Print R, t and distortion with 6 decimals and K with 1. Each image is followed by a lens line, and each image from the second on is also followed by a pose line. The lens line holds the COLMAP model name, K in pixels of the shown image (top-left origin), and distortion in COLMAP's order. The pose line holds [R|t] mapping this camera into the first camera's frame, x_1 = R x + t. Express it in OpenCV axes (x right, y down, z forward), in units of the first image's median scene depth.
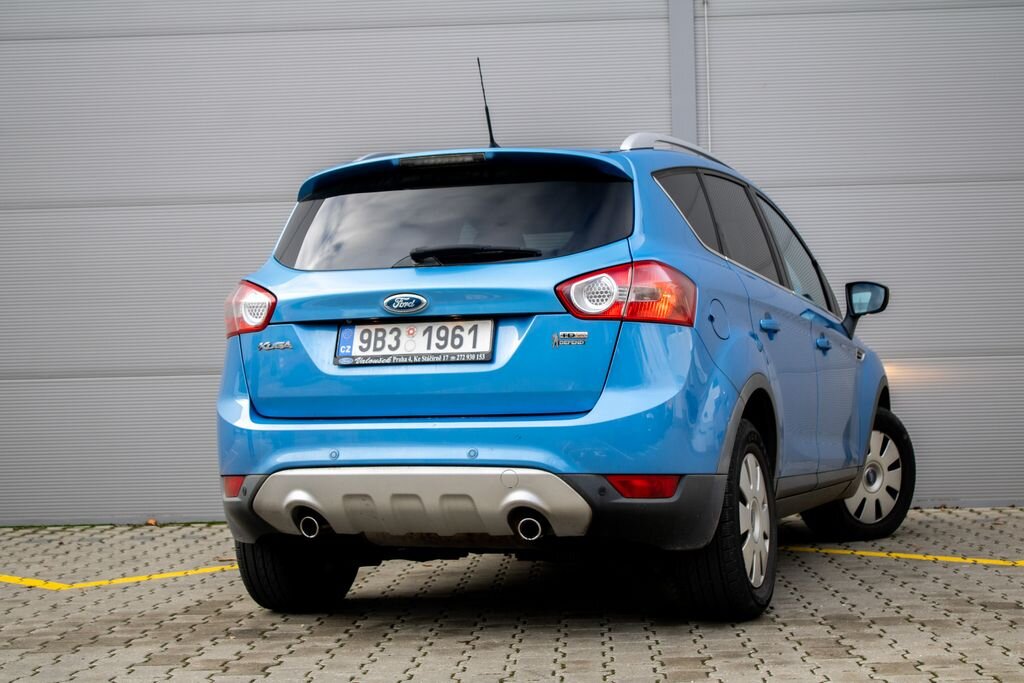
lens RADIAL K [[1853.8, 0, 510.9], [0, 1853.8, 353.0], [0, 0, 1]] dist [-0.744629, 0.000000]
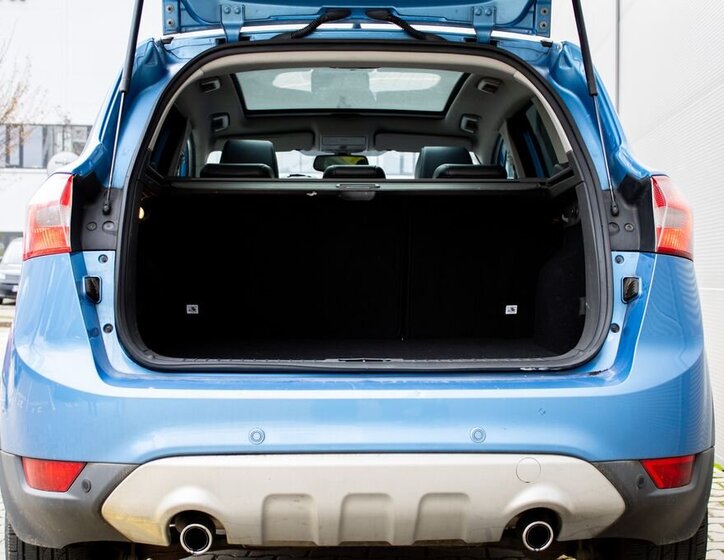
lens RADIAL K [[1199.1, 0, 363.4], [0, 1199.1, 302.5], [0, 0, 1]] dist [-0.102939, 0.000000]
pose [[0.924624, 0.019015, 0.380407, -0.228299], [-0.028812, 0.999383, 0.020075, -0.003436], [-0.379791, -0.029523, 0.924601, 0.584754]]
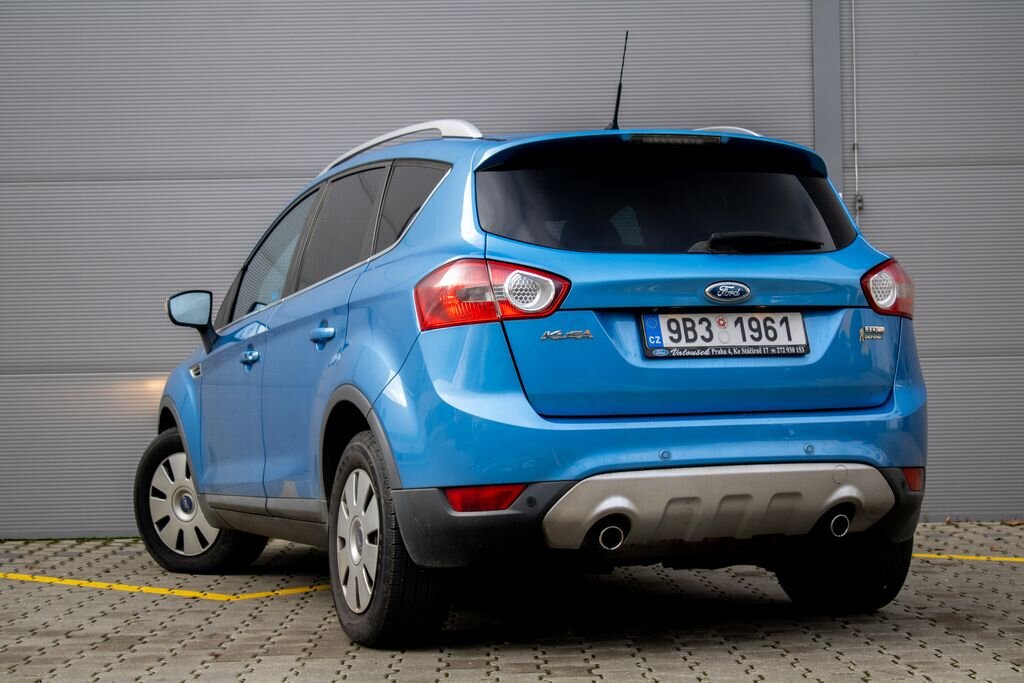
lens RADIAL K [[2184.2, 0, 505.1], [0, 2184.2, 342.7], [0, 0, 1]] dist [-0.207031, 0.000000]
pose [[0.751804, 0.015429, 0.659206, -0.874007], [-0.008072, 0.999867, -0.014196, 0.015602], [-0.659337, 0.005352, 0.751828, 0.239297]]
